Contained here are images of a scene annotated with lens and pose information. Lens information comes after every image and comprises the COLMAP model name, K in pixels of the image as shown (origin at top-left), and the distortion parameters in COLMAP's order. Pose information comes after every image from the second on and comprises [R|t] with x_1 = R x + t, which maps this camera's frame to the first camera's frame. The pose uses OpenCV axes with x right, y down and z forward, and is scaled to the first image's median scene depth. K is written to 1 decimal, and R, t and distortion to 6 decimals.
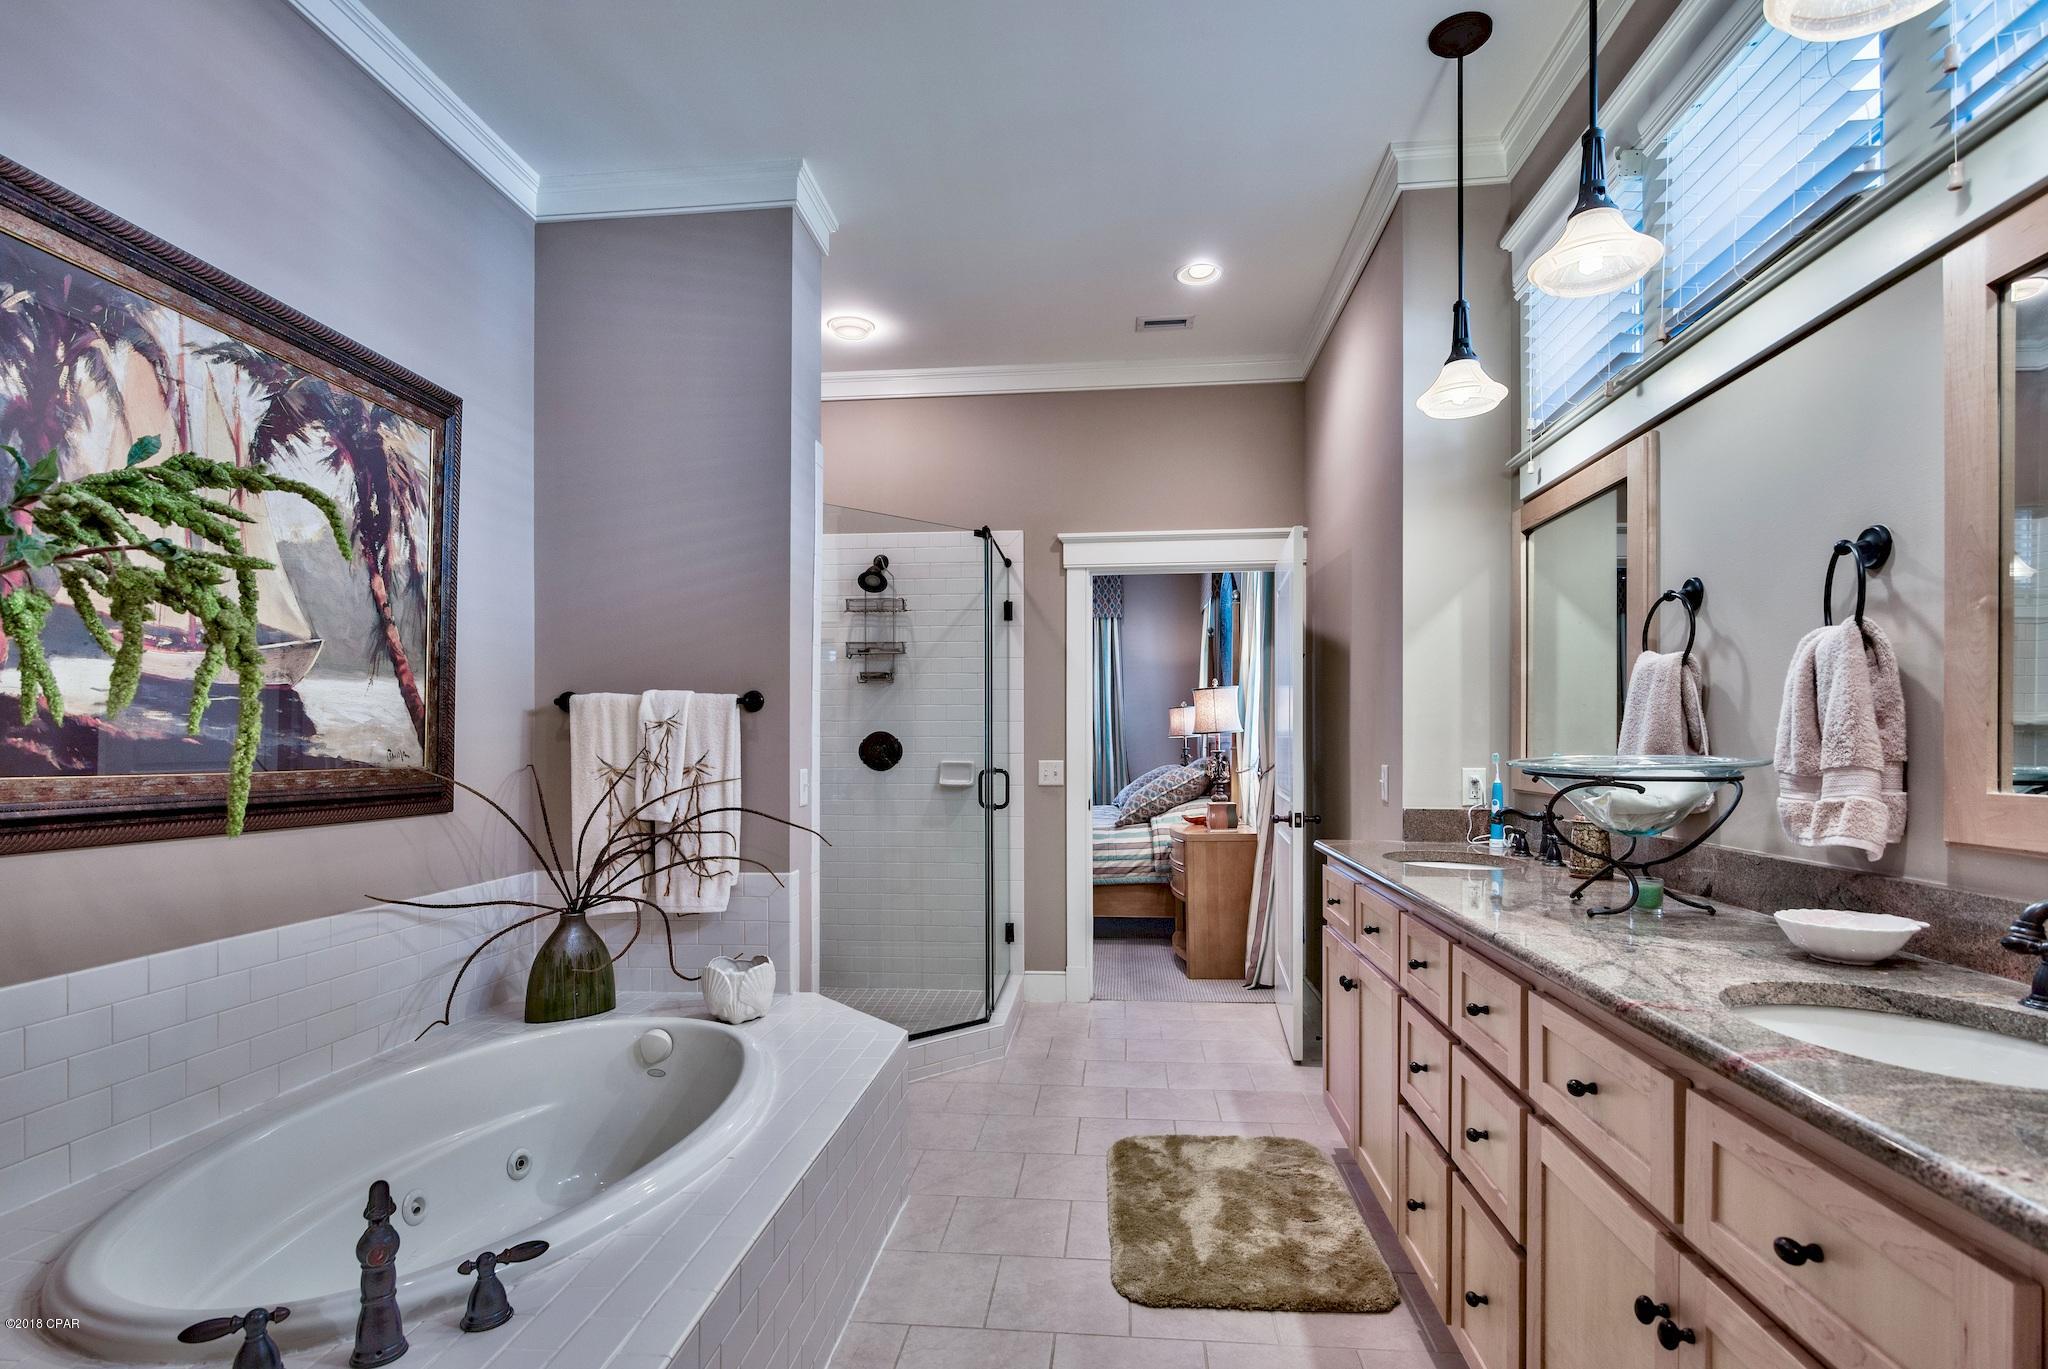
lens RADIAL K [[1024.6, 0, 1029.2], [0, 1024.6, 737.3], [0, 0, 1]] dist [0.002739, -0.003611]
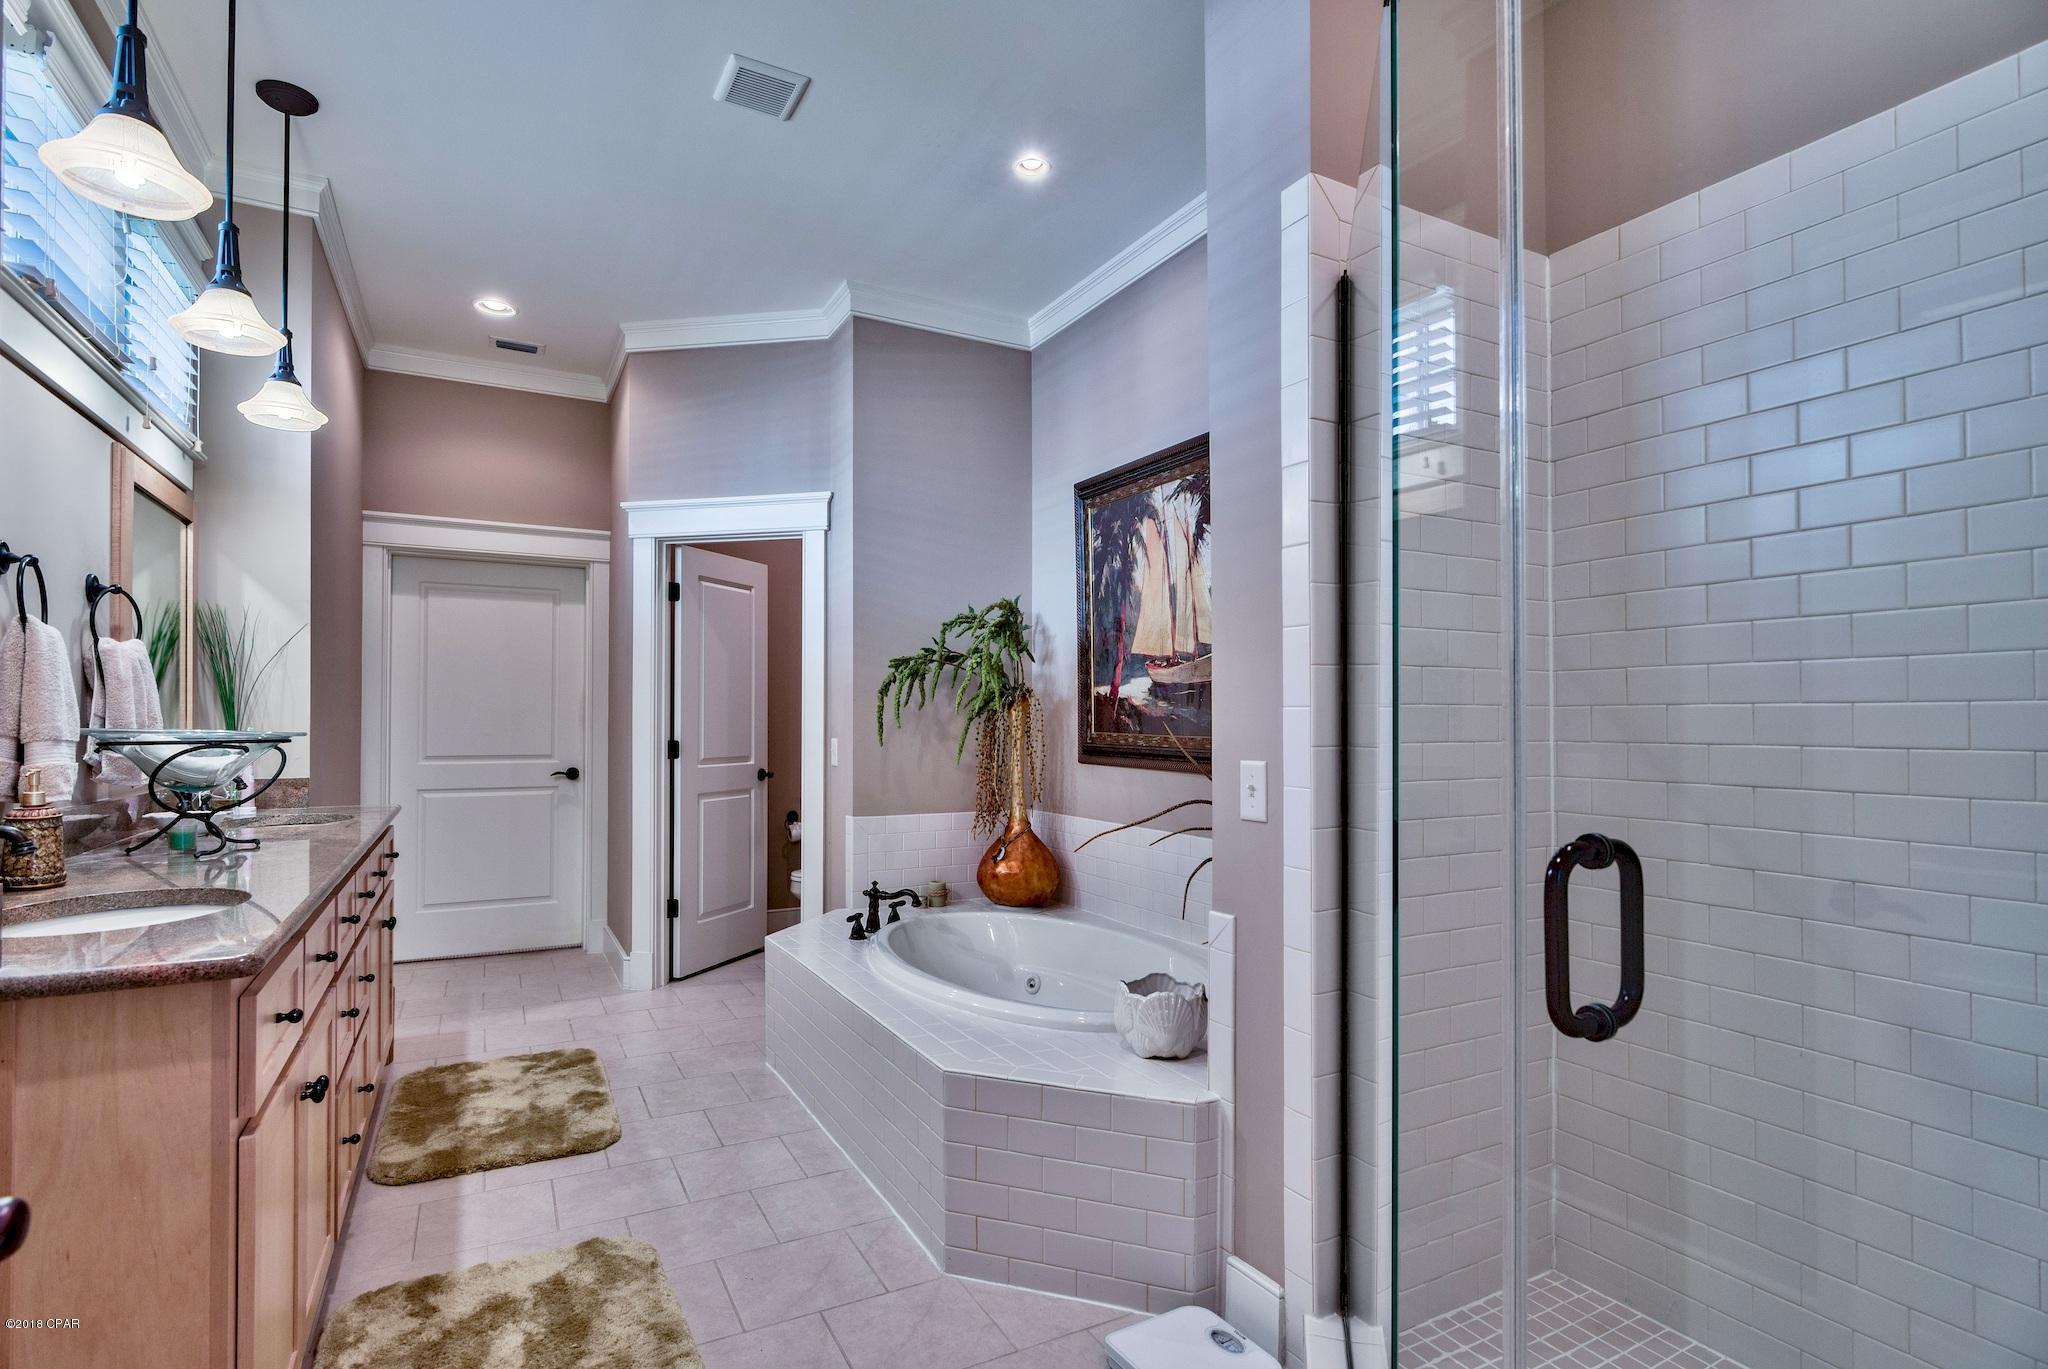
lens RADIAL K [[1024.6, 0, 1013.5], [0, 1024.6, 700.5], [0, 0, 1]] dist [0.002739, -0.003611]
pose [[-0.836685, -0.009502, -0.547602, 0.381488], [0.003213, 0.999747, -0.022258, 0.012927], [0.547675, -0.020382, -0.836443, 2.285353]]
